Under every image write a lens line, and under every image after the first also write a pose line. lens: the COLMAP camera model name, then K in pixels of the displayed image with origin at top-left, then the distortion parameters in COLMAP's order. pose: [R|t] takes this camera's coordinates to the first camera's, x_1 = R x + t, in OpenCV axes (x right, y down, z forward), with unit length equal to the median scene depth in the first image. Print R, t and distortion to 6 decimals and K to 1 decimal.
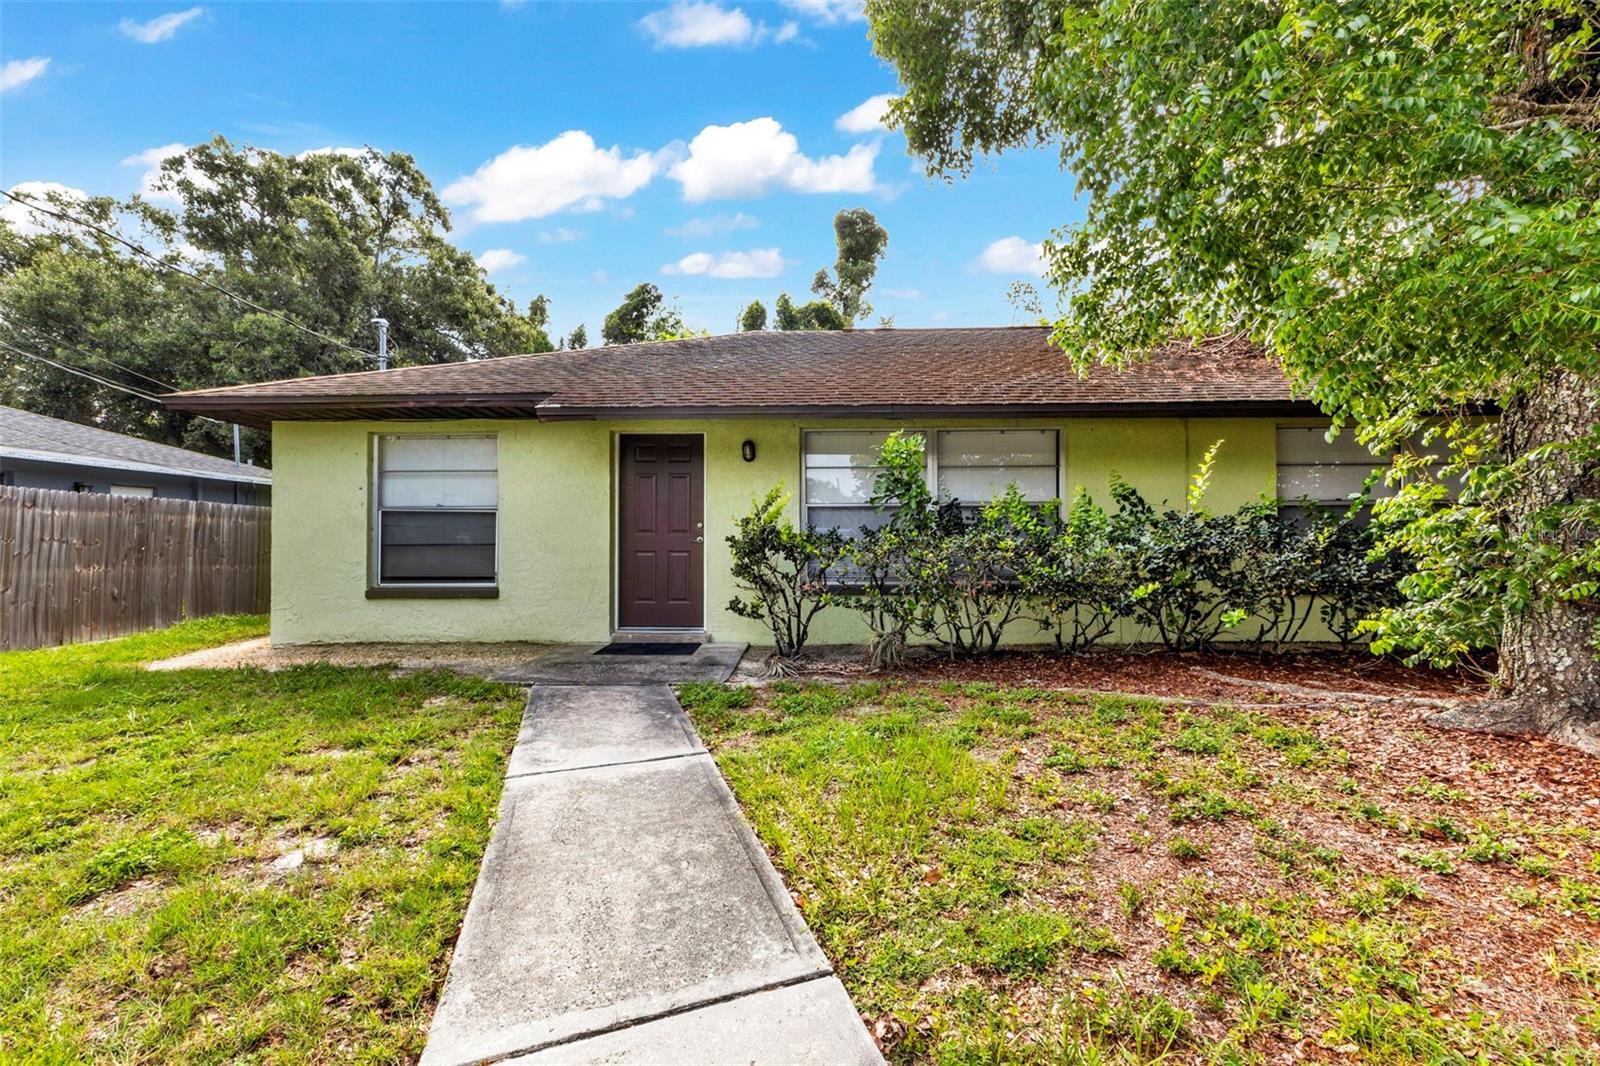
lens RADIAL K [[695.3, 0, 807.9], [0, 695.3, 528.0], [0, 0, 1]] dist [0.010595, -0.000387]
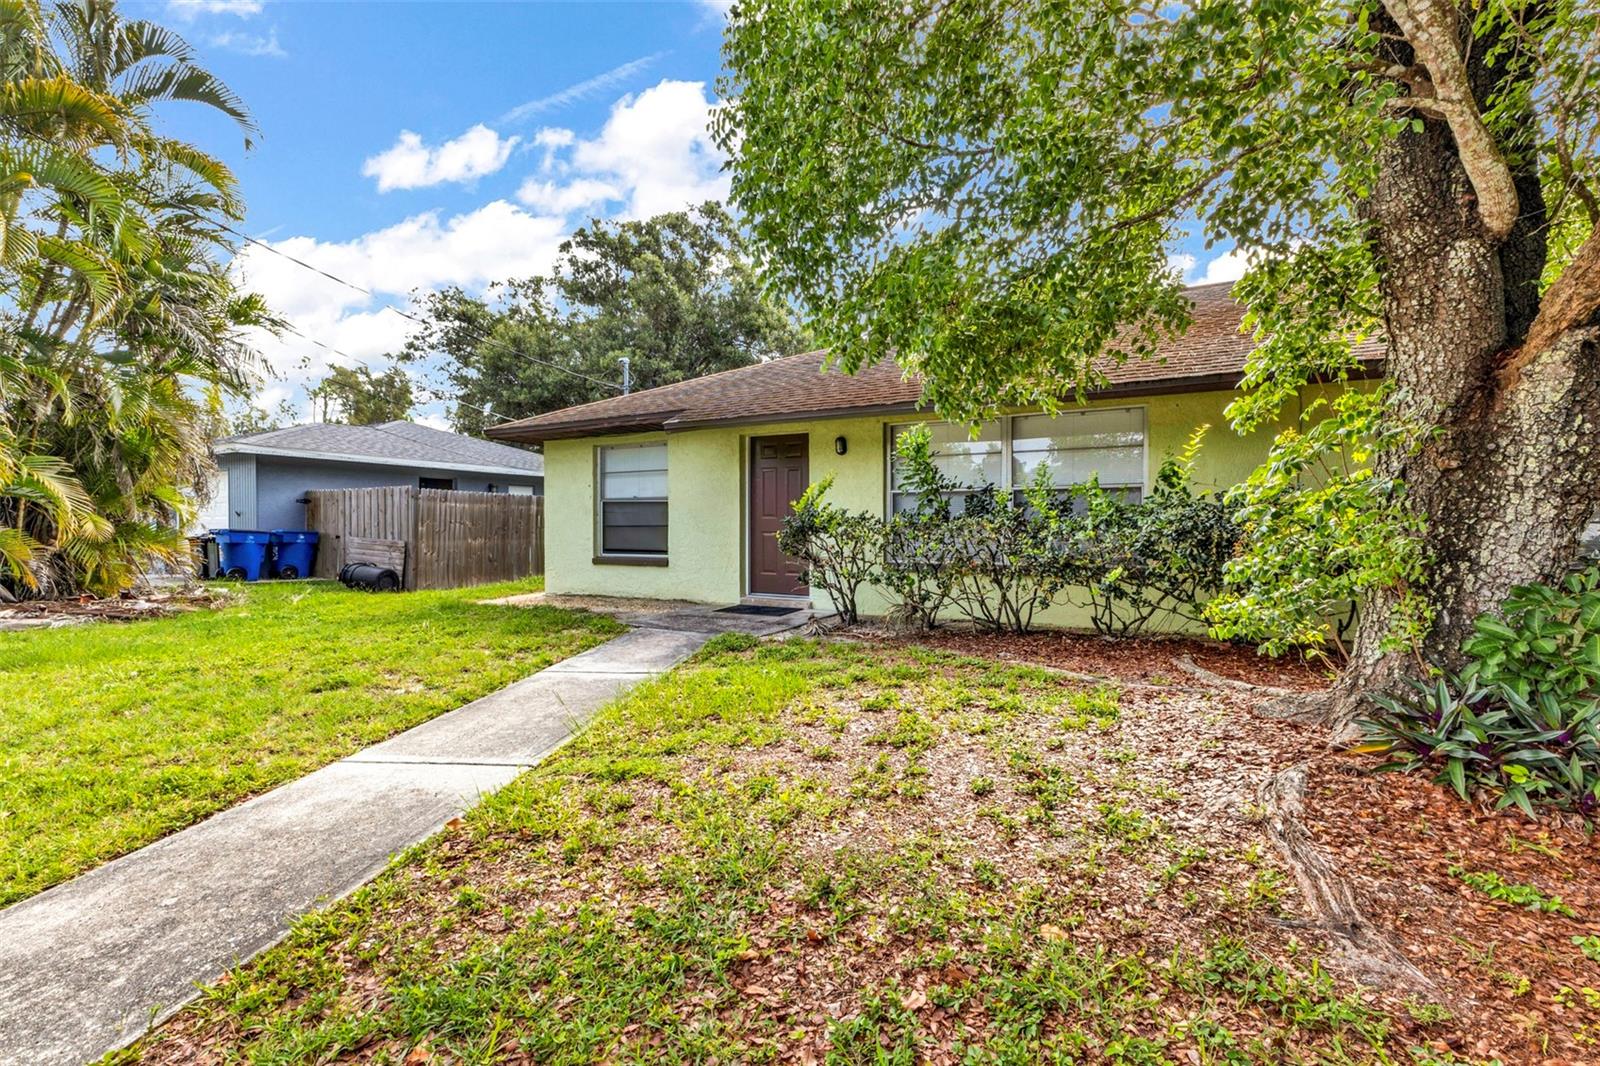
lens RADIAL K [[701.9, 0, 803.9], [0, 701.9, 525.7], [0, 0, 1]] dist [0.020304, -0.007380]
pose [[0.893172, 0.002443, -0.449709, 0.378677], [0.006805, 0.999797, 0.018946, -0.000469], [0.449664, -0.019982, 0.892974, -0.072032]]
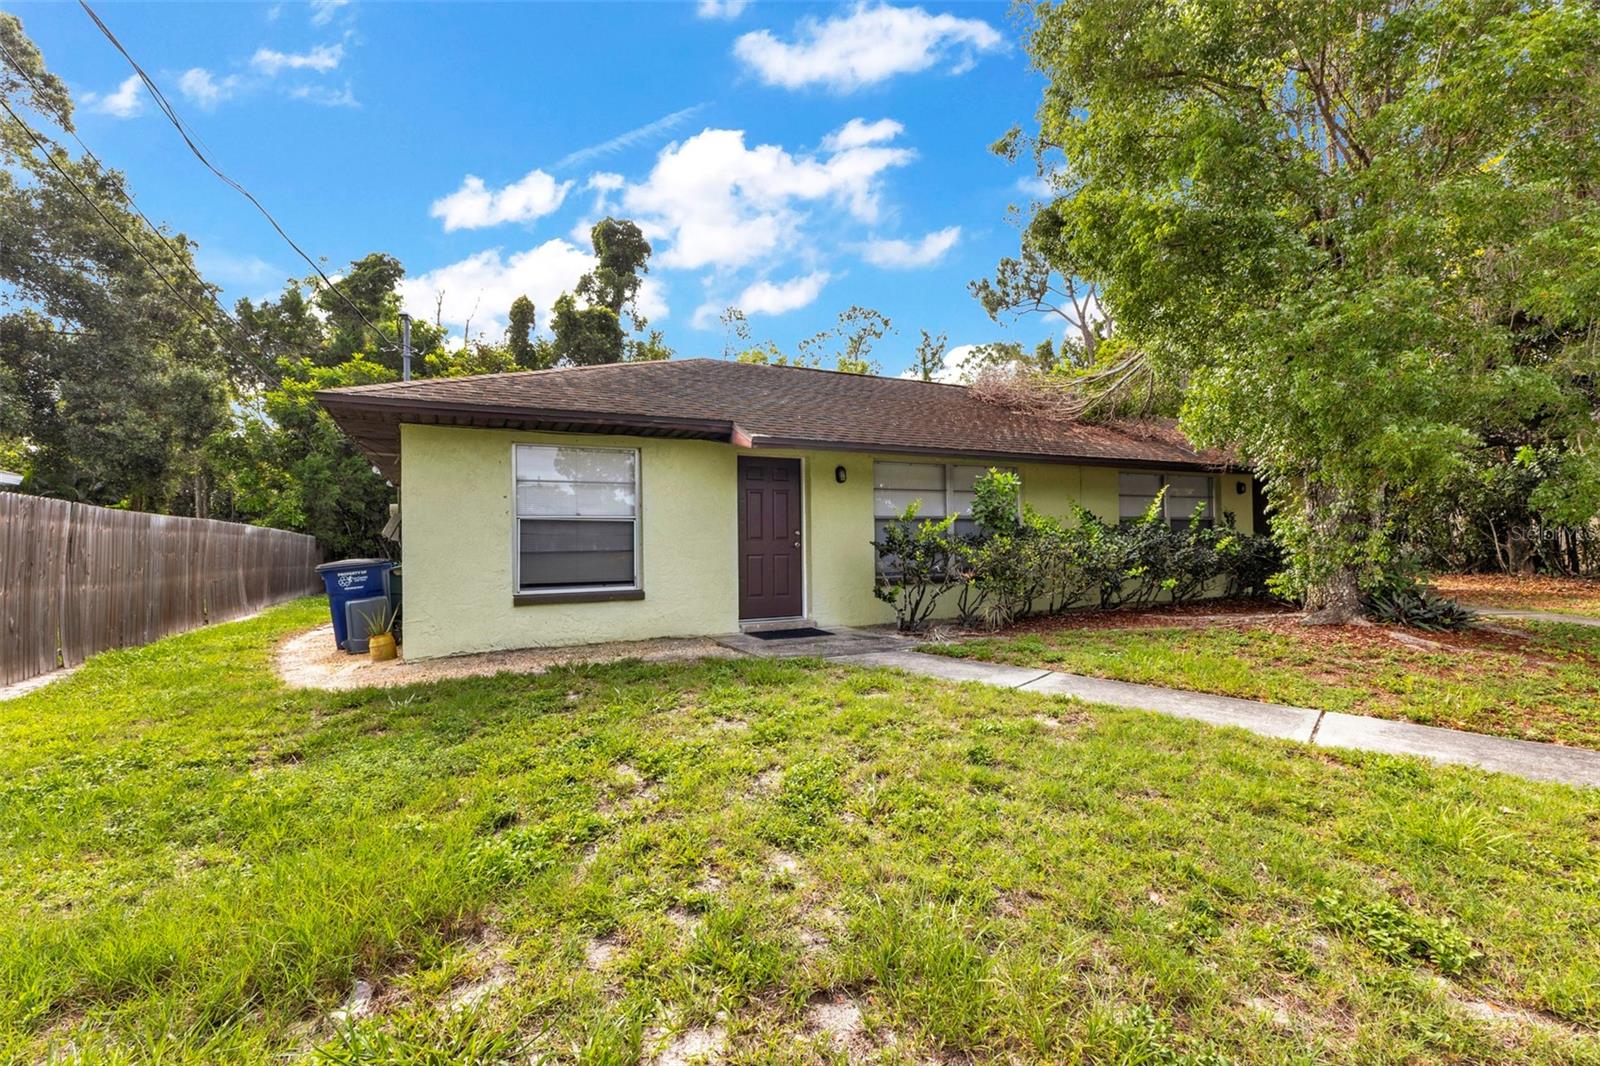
lens RADIAL K [[695.3, 0, 807.9], [0, 695.3, 528.0], [0, 0, 1]] dist [0.010595, -0.000387]
pose [[0.877485, 0.002055, 0.479600, -0.734002], [0.001397, 0.999976, -0.006841, -0.004475], [-0.479602, 0.006673, 0.877461, -0.088901]]
